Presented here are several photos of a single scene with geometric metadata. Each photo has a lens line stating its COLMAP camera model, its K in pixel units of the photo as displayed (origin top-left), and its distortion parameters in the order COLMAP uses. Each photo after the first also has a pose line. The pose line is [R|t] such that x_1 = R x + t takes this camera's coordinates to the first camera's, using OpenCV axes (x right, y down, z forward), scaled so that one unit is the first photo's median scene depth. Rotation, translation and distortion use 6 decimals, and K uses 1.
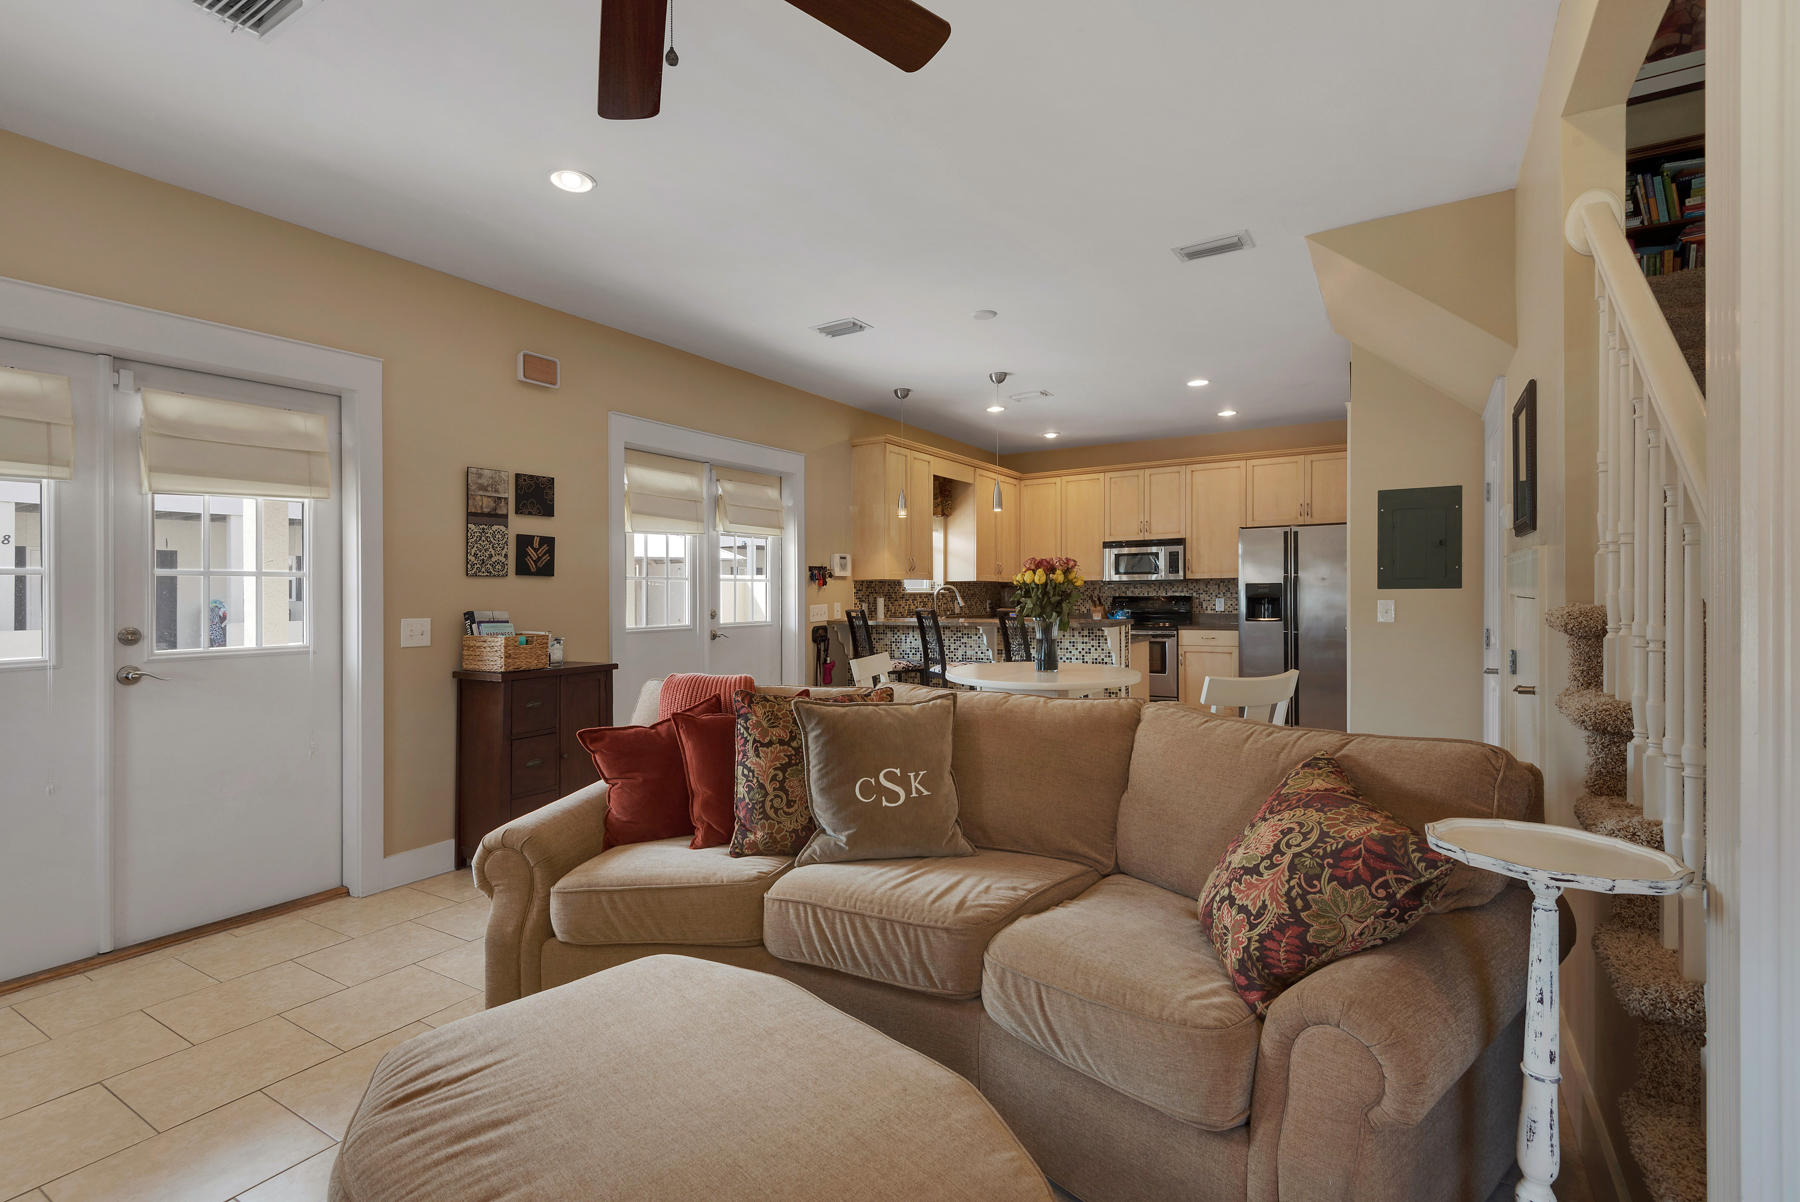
lens RADIAL K [[829.7, 0, 896.7], [0, 829.7, 608.3], [0, 0, 1]] dist [-0.001790, -0.000474]
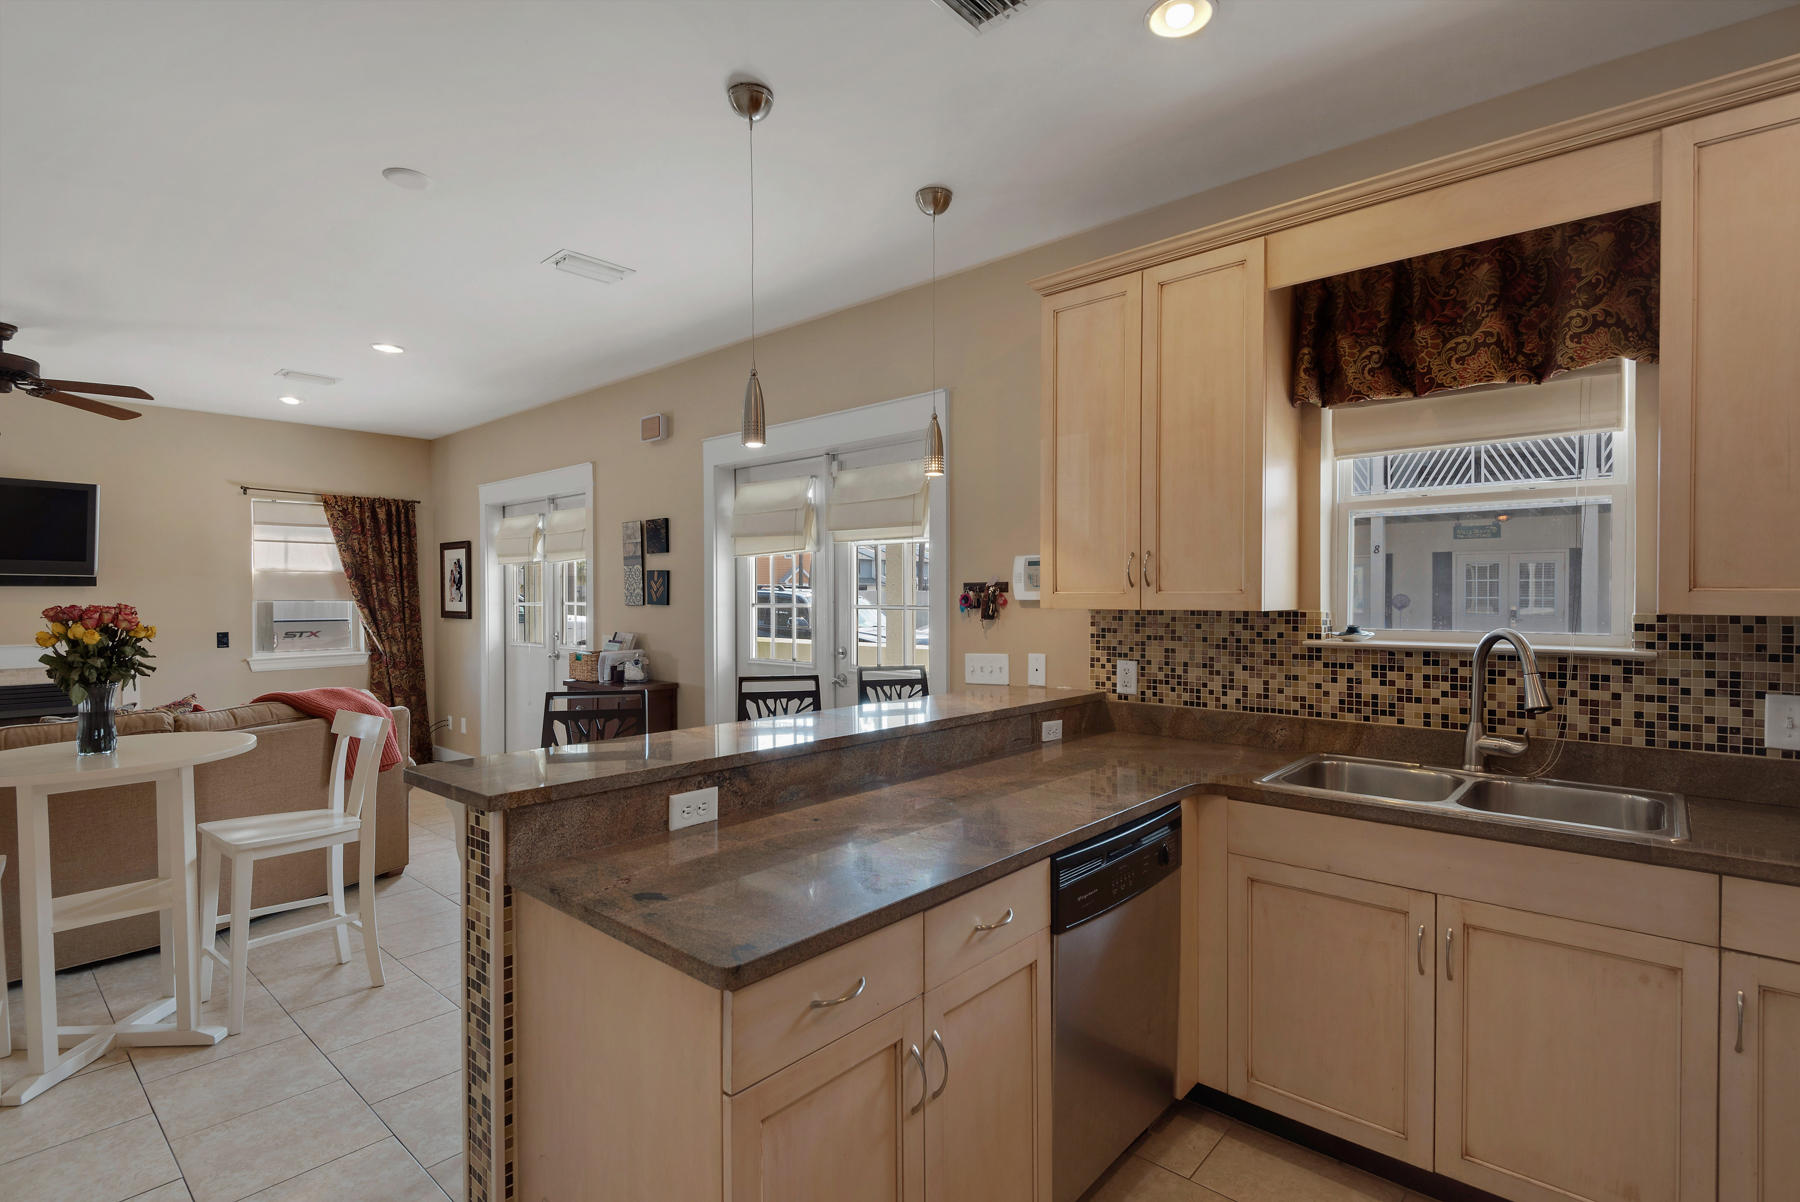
lens RADIAL K [[846.8, 0, 900.6], [0, 846.8, 622.2], [0, 0, 1]] dist [0.003267, -0.010666]
pose [[-0.173424, 0.033525, -0.984276, 0.419709], [-0.019661, 0.999103, 0.037494, -0.040824], [0.984651, 0.025854, -0.172610, 0.952752]]
